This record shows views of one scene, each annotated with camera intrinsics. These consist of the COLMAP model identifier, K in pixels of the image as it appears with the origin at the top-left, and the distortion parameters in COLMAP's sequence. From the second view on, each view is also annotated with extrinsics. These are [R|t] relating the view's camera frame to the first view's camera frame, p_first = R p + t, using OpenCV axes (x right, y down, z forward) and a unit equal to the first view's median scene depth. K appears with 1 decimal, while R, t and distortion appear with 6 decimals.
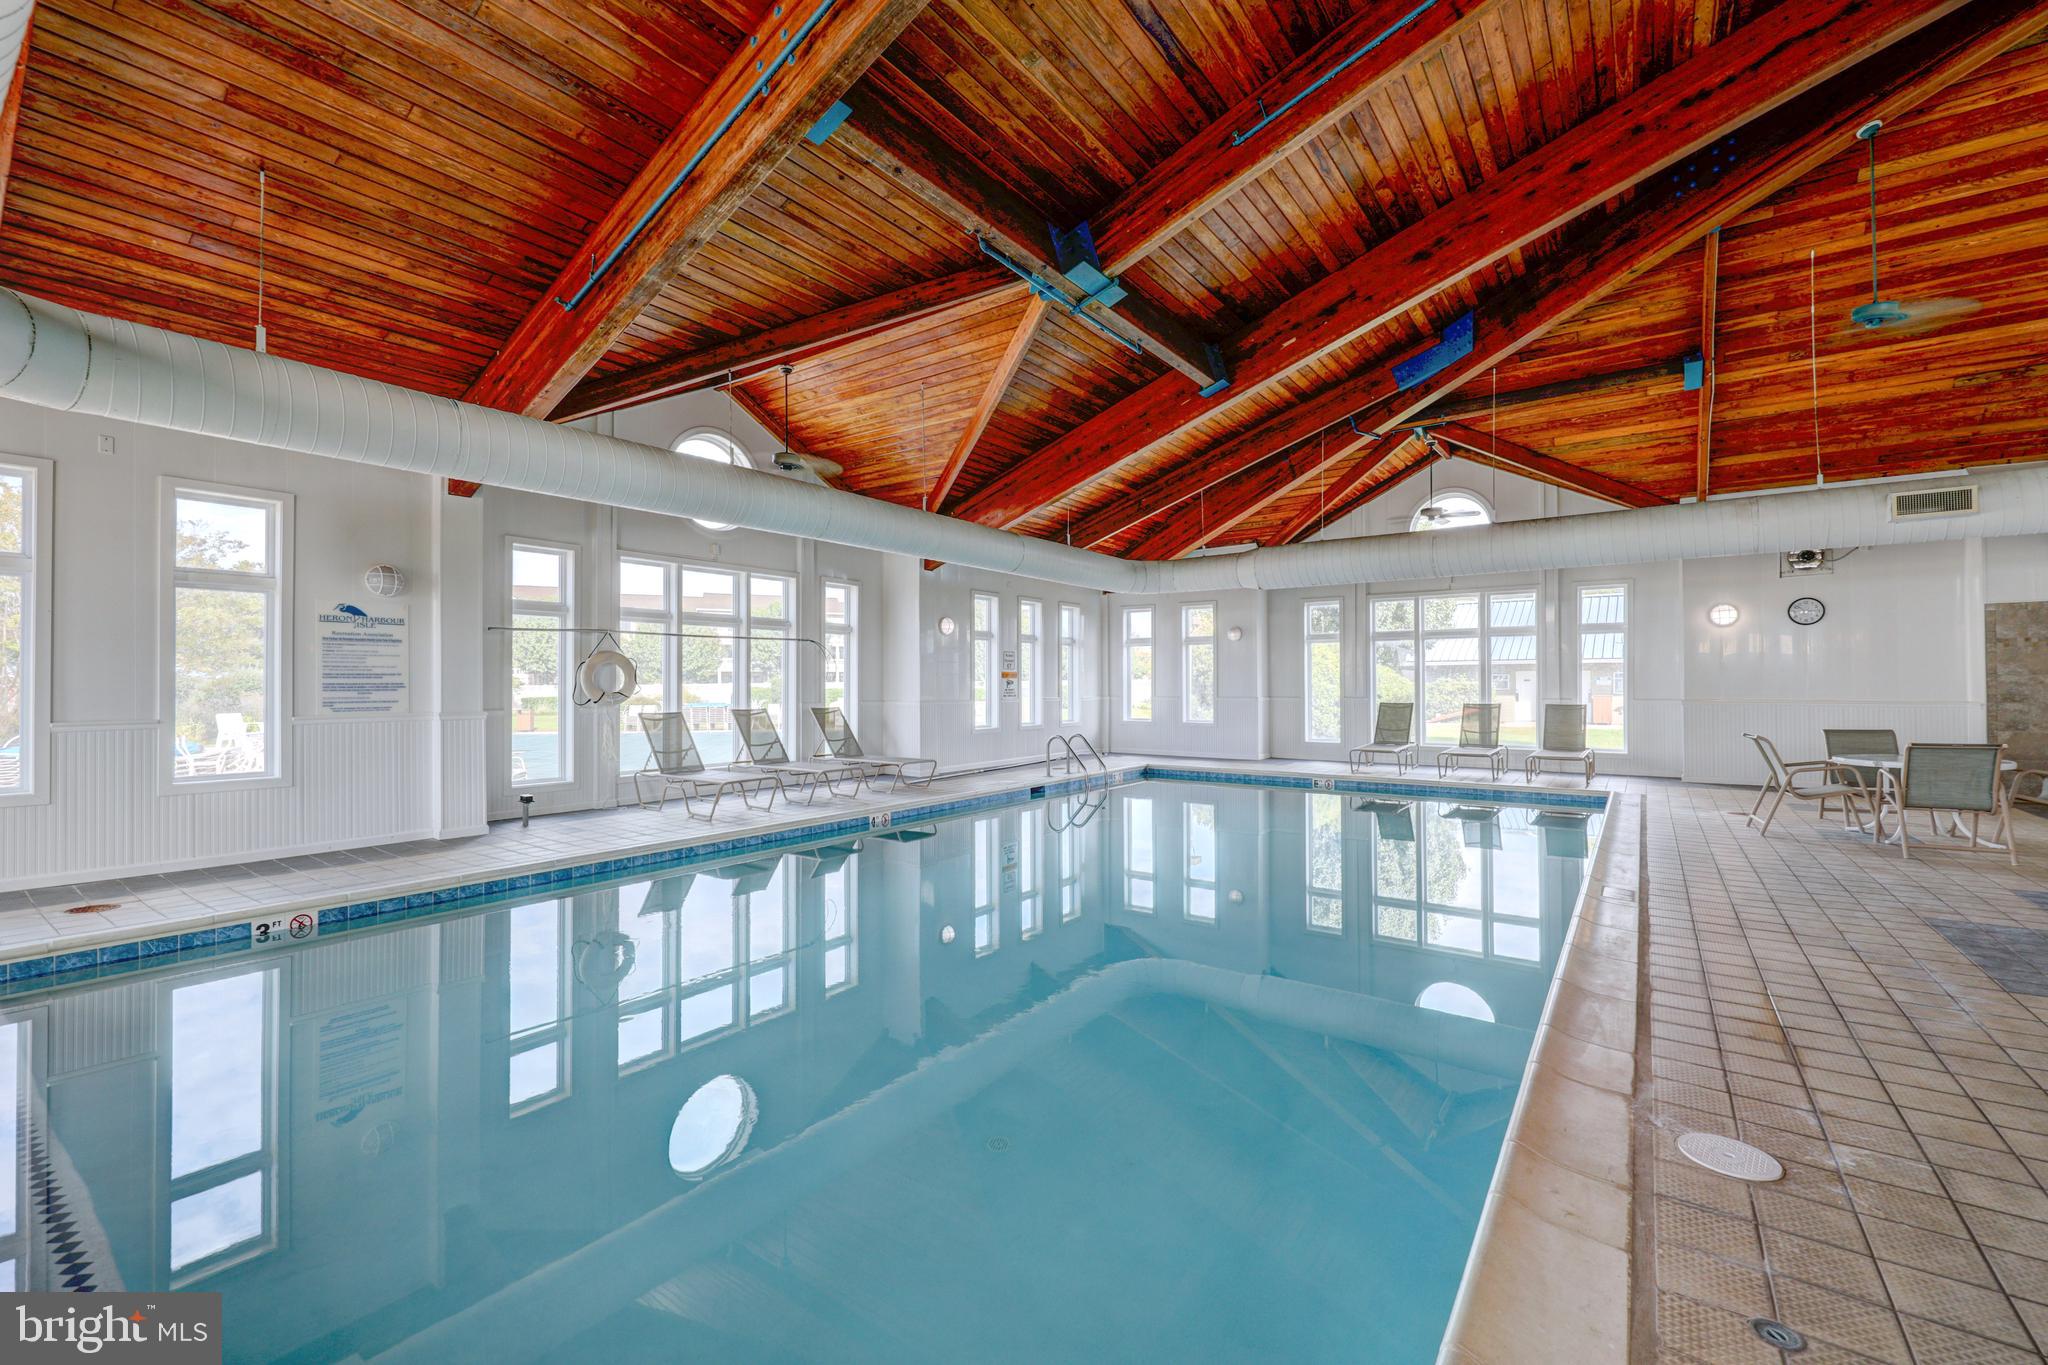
lens RADIAL K [[868.3, 0, 1021.7], [0, 868.3, 678.4], [0, 0, 1]] dist [0.002177, 0.000244]
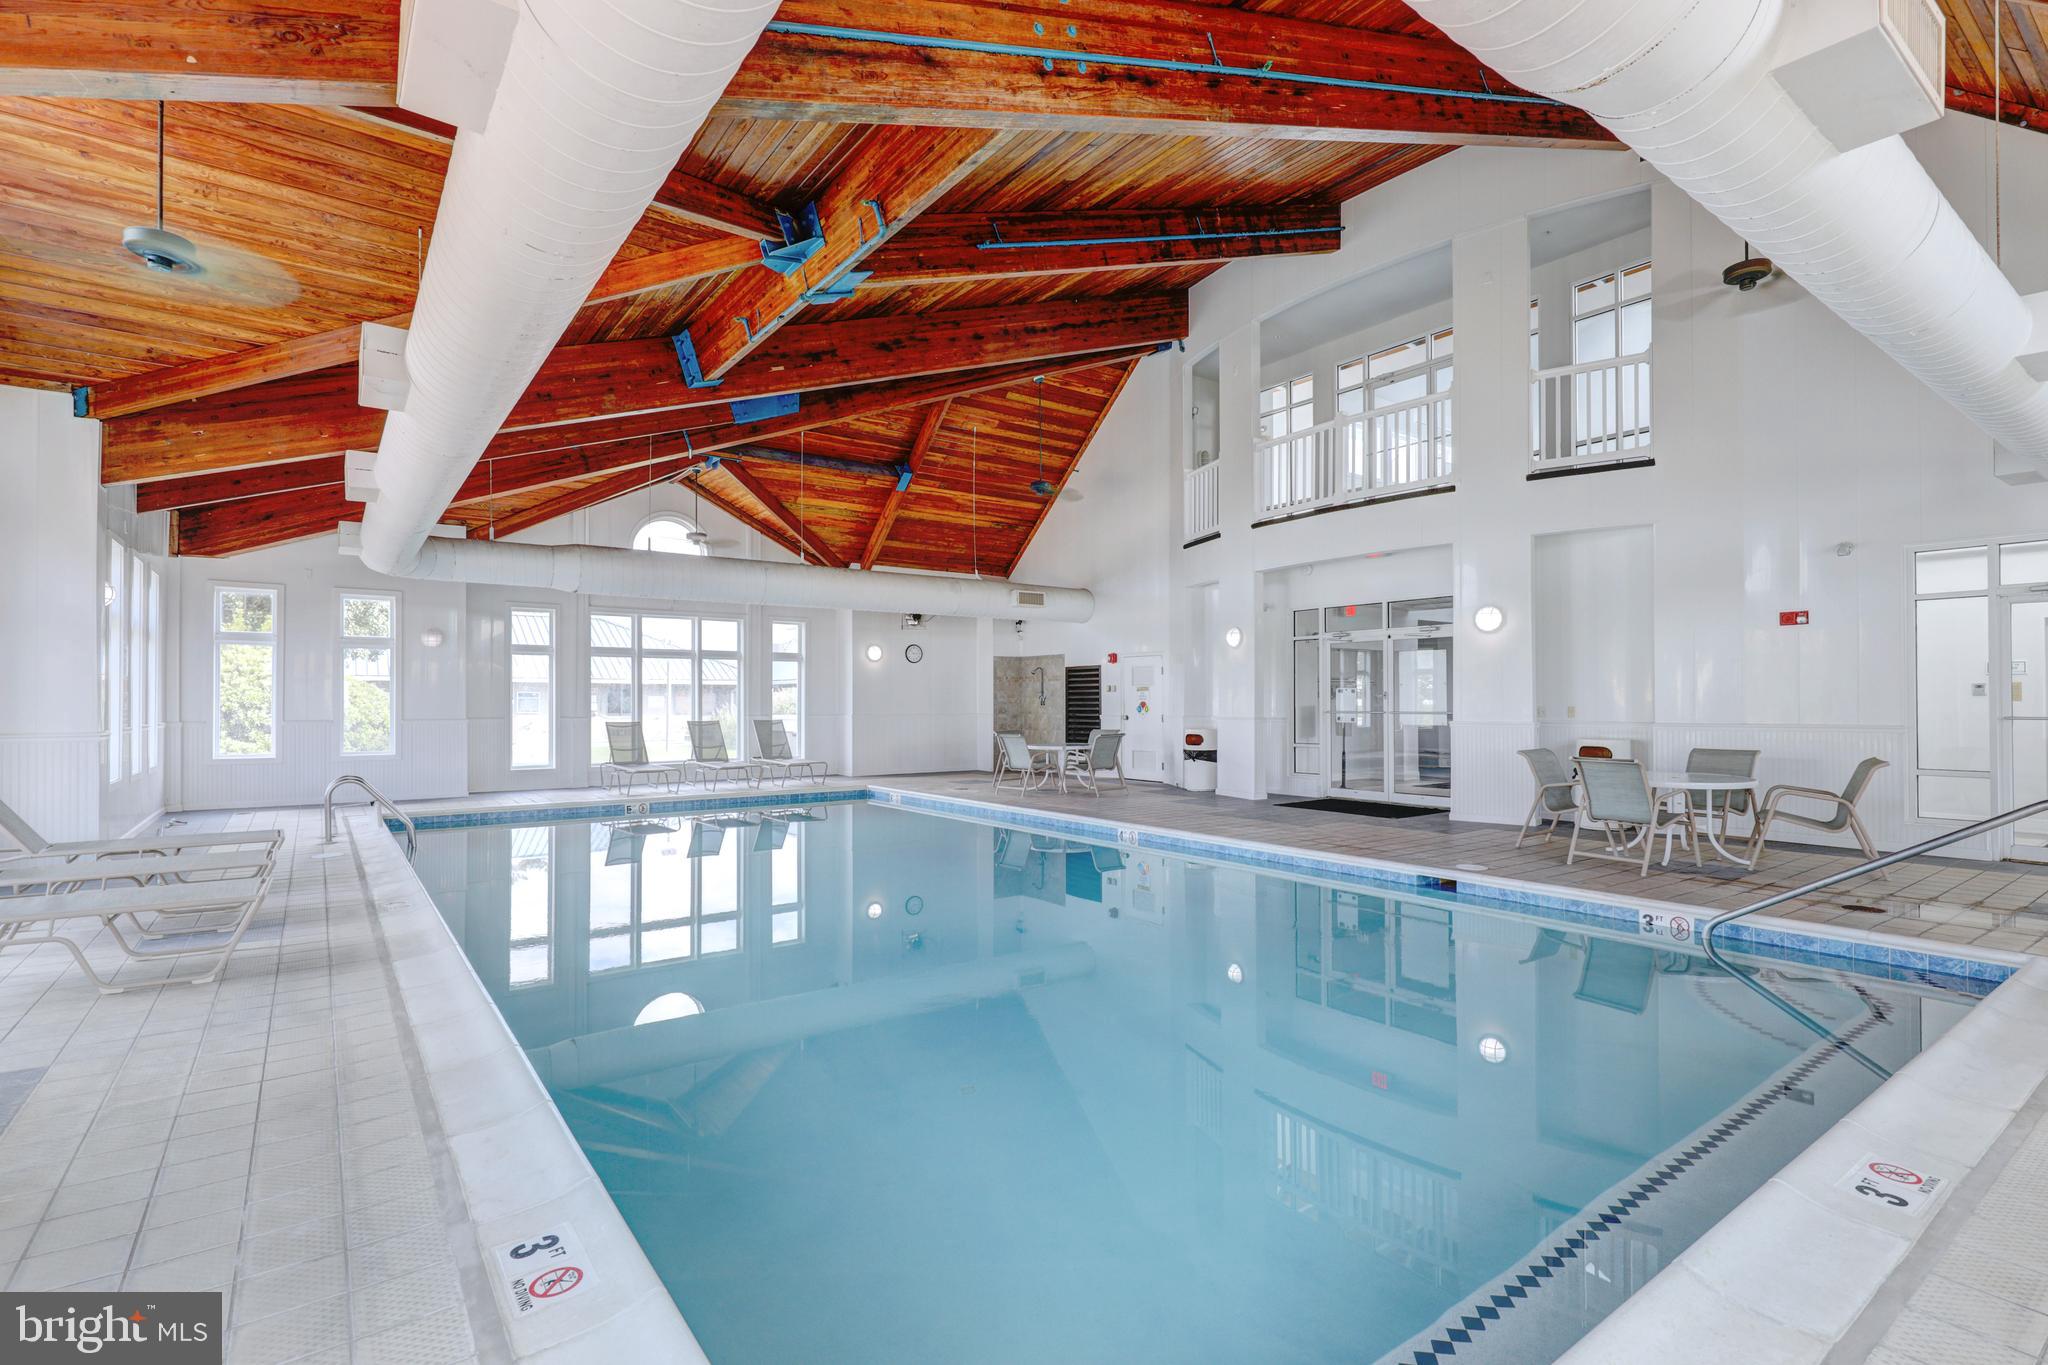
lens RADIAL K [[952.7, 0, 1021.4], [0, 952.7, 694.6], [0, 0, 1]] dist [-0.001399, -0.000032]
pose [[0.305510, 0.008460, 0.952151, -0.544491], [-0.009545, 0.999937, -0.005822, -0.000609], [-0.952141, -0.007309, 0.305572, 0.310175]]
